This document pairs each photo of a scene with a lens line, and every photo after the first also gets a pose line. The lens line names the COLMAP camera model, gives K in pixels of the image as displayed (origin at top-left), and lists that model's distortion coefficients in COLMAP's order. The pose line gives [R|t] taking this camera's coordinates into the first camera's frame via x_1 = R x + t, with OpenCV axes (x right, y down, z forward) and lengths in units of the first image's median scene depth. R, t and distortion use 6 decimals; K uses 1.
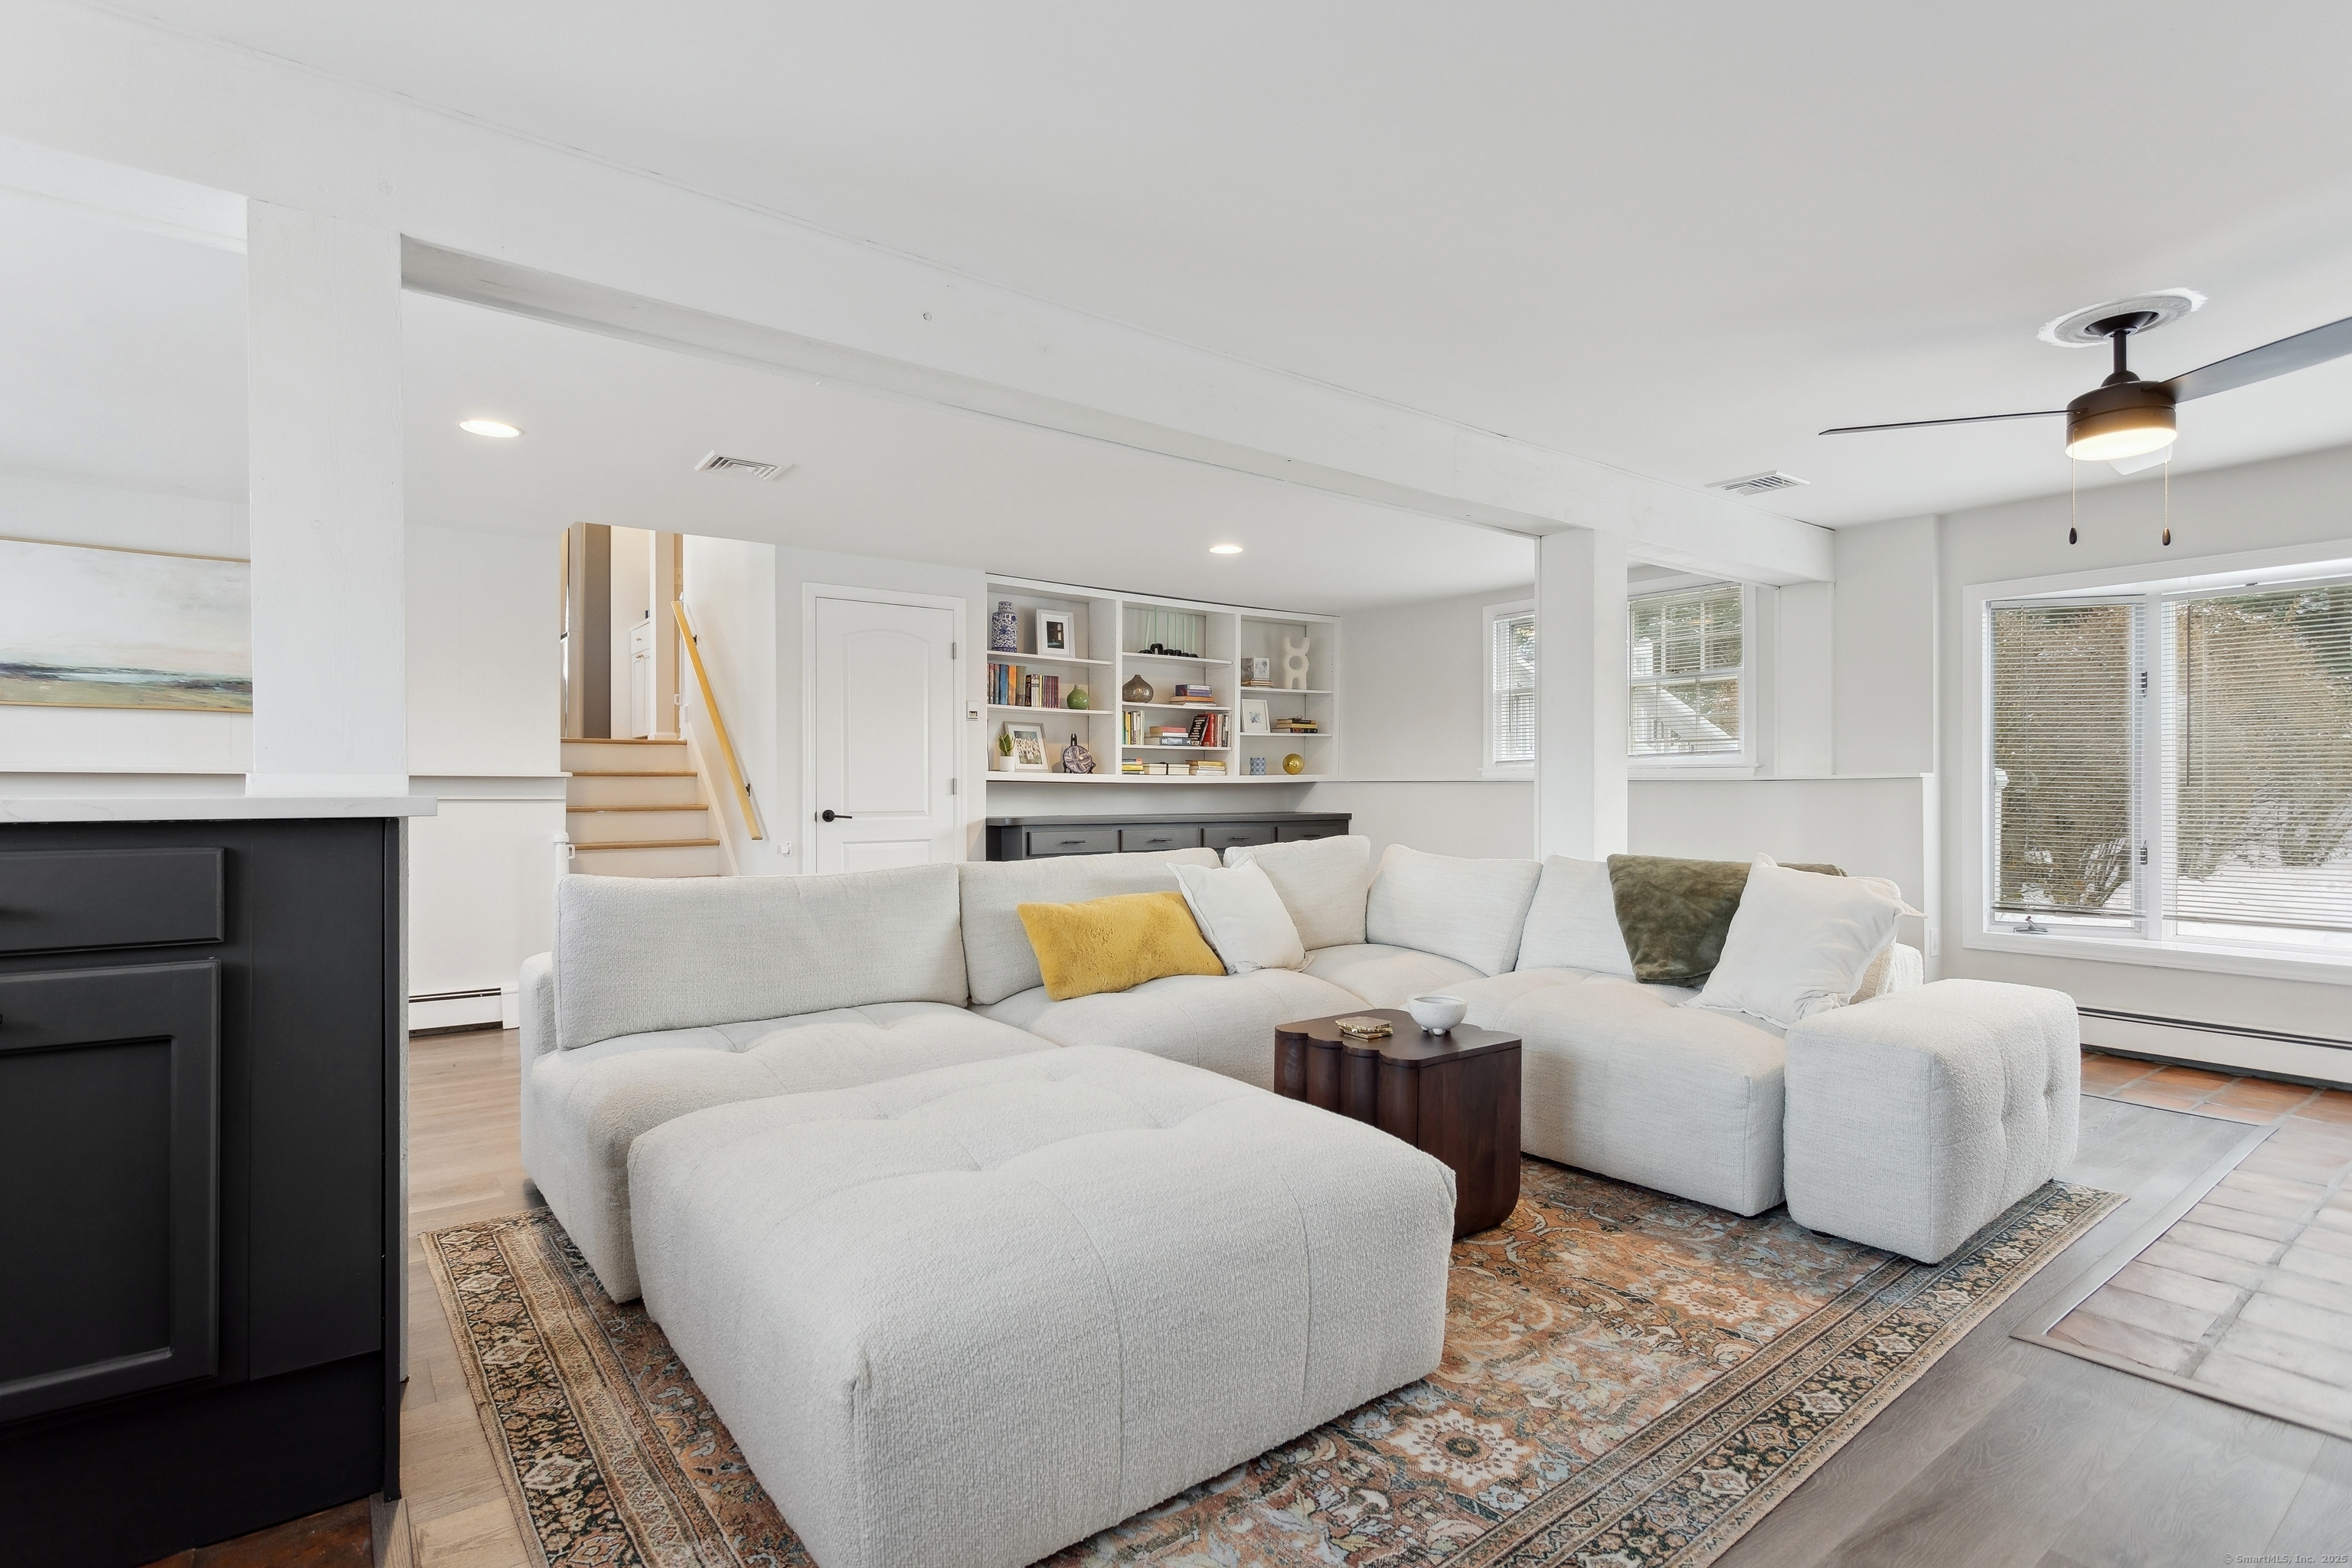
lens RADIAL K [[1169.2, 0, 1172.6], [0, 1169.2, 787.2], [0, 0, 1]] dist [0.001237, 0.000571]
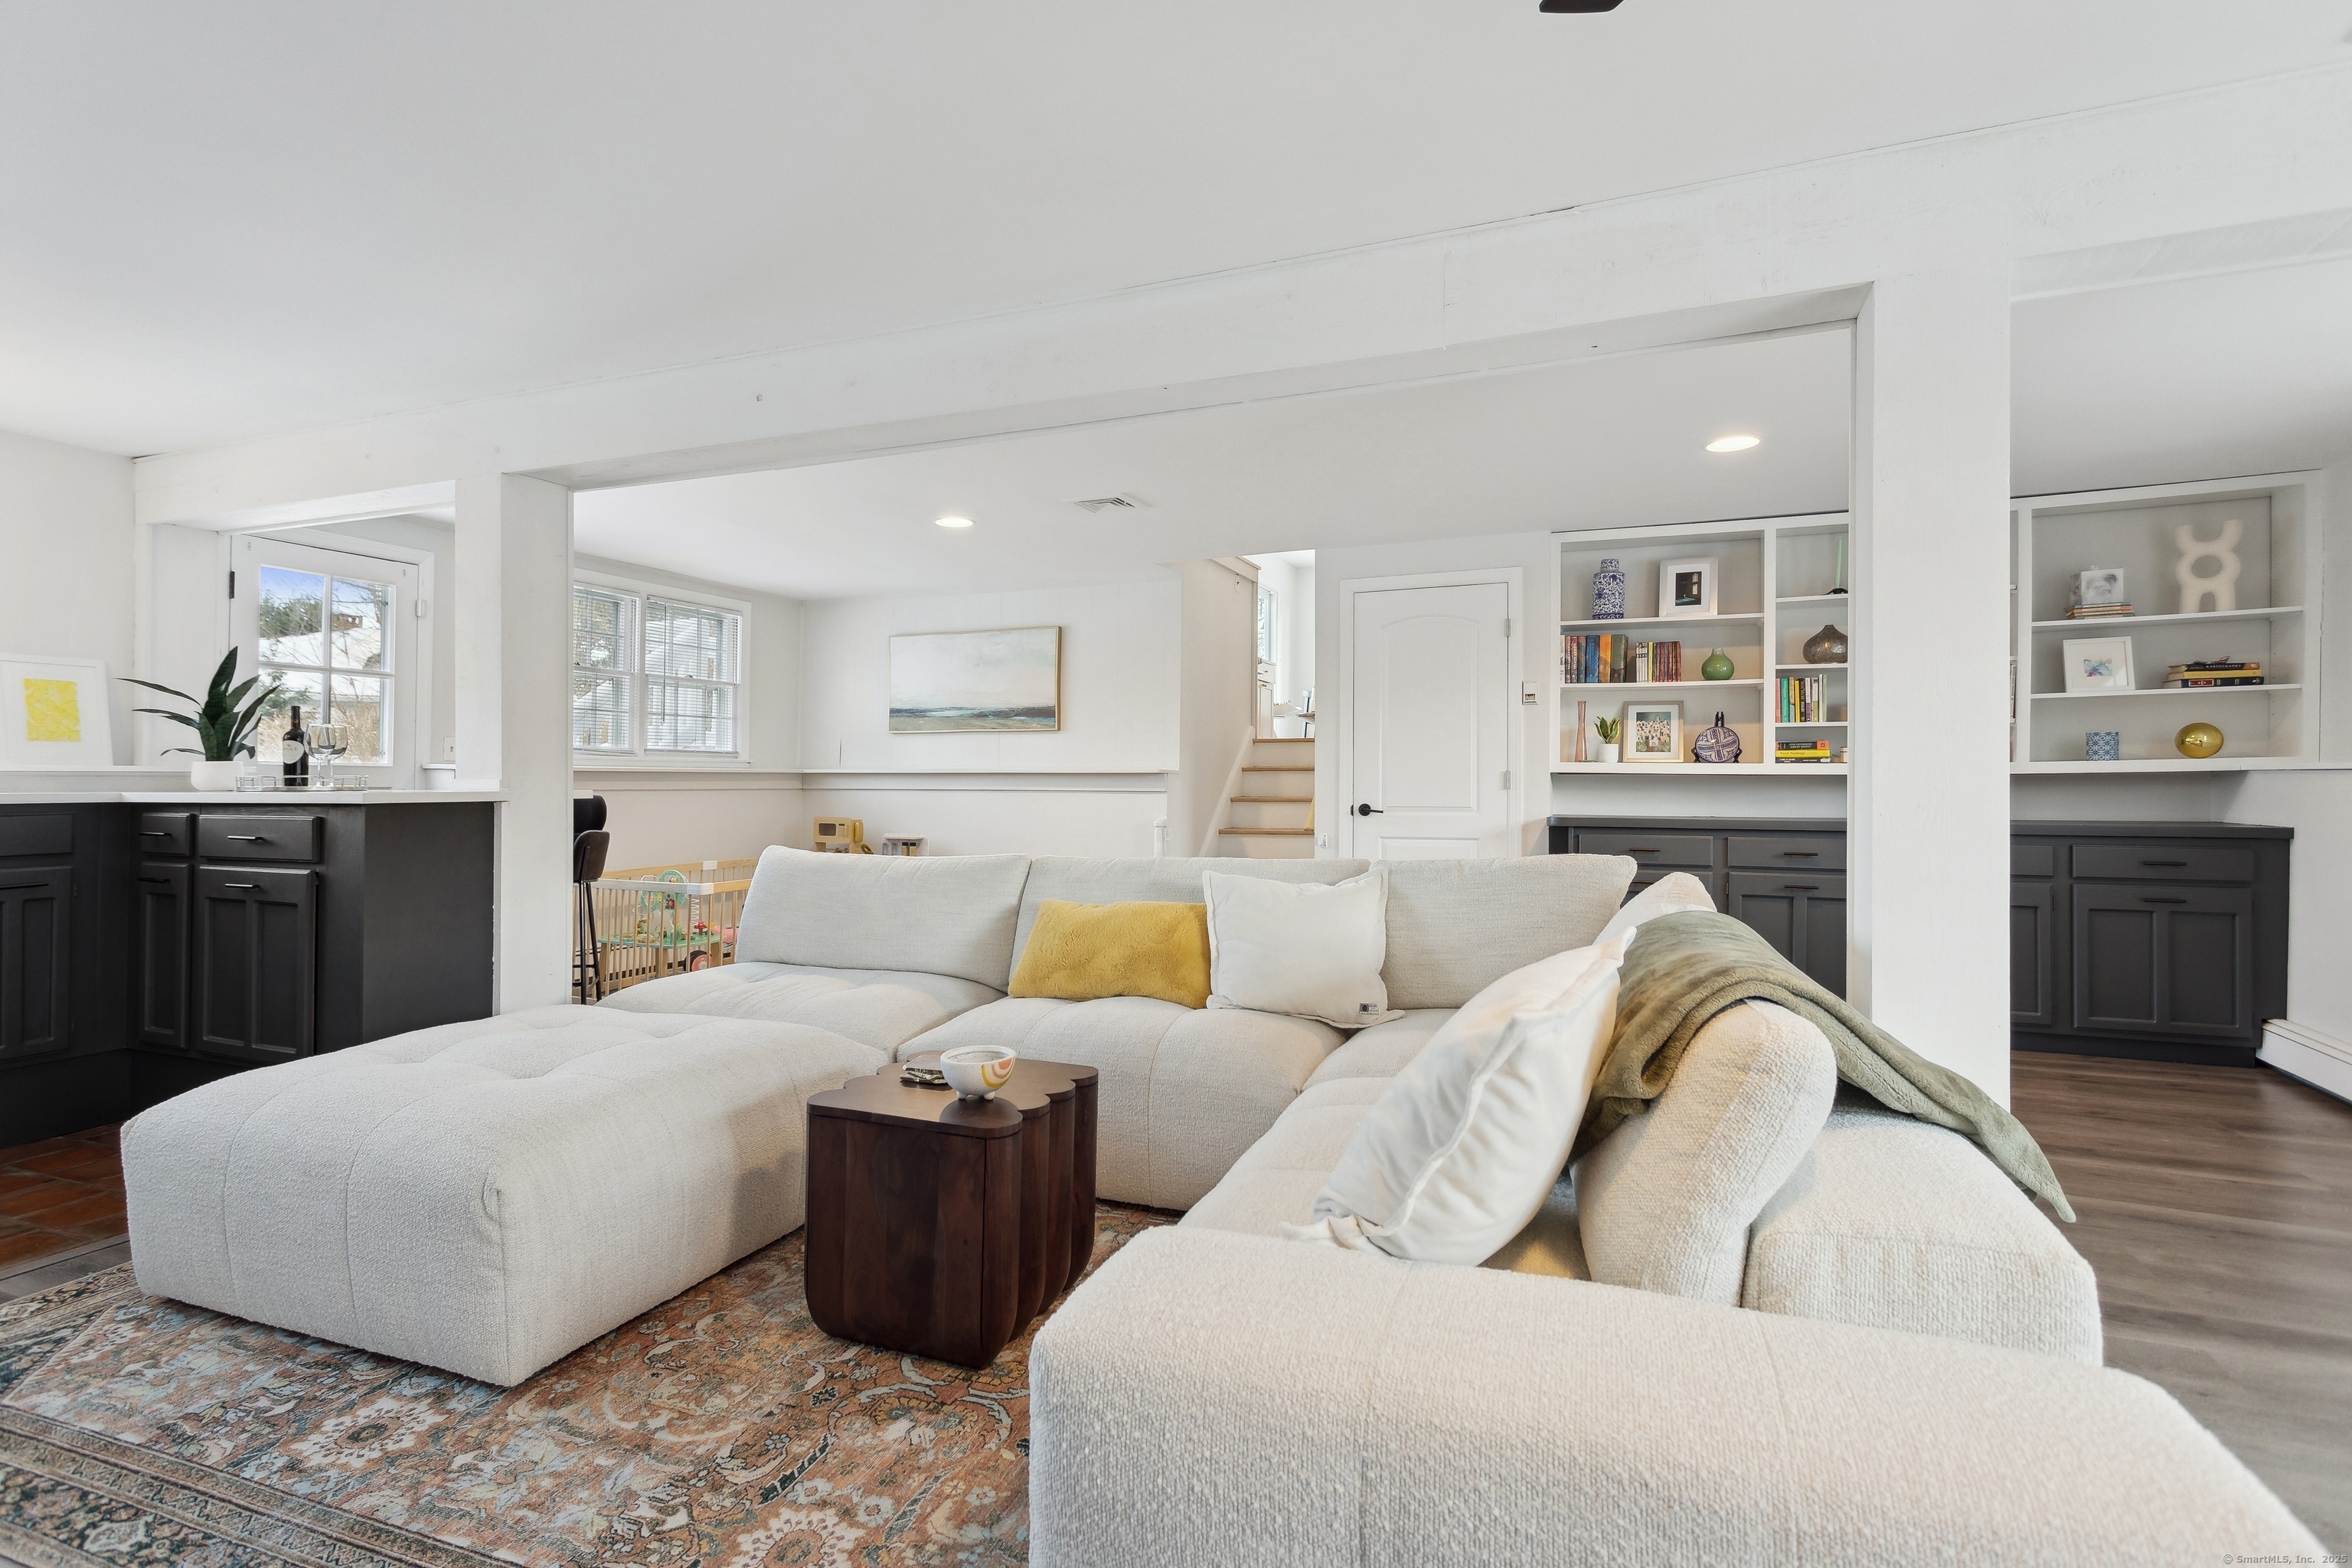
lens RADIAL K [[1169.2, 0, 1165.7], [0, 1169.2, 761.2], [0, 0, 1]] dist [0.001237, 0.000571]
pose [[0.498615, -0.013689, -0.866715, 0.454323], [0.003021, 0.999897, -0.014055, -0.003244], [0.866818, 0.004389, 0.498605, 0.330708]]
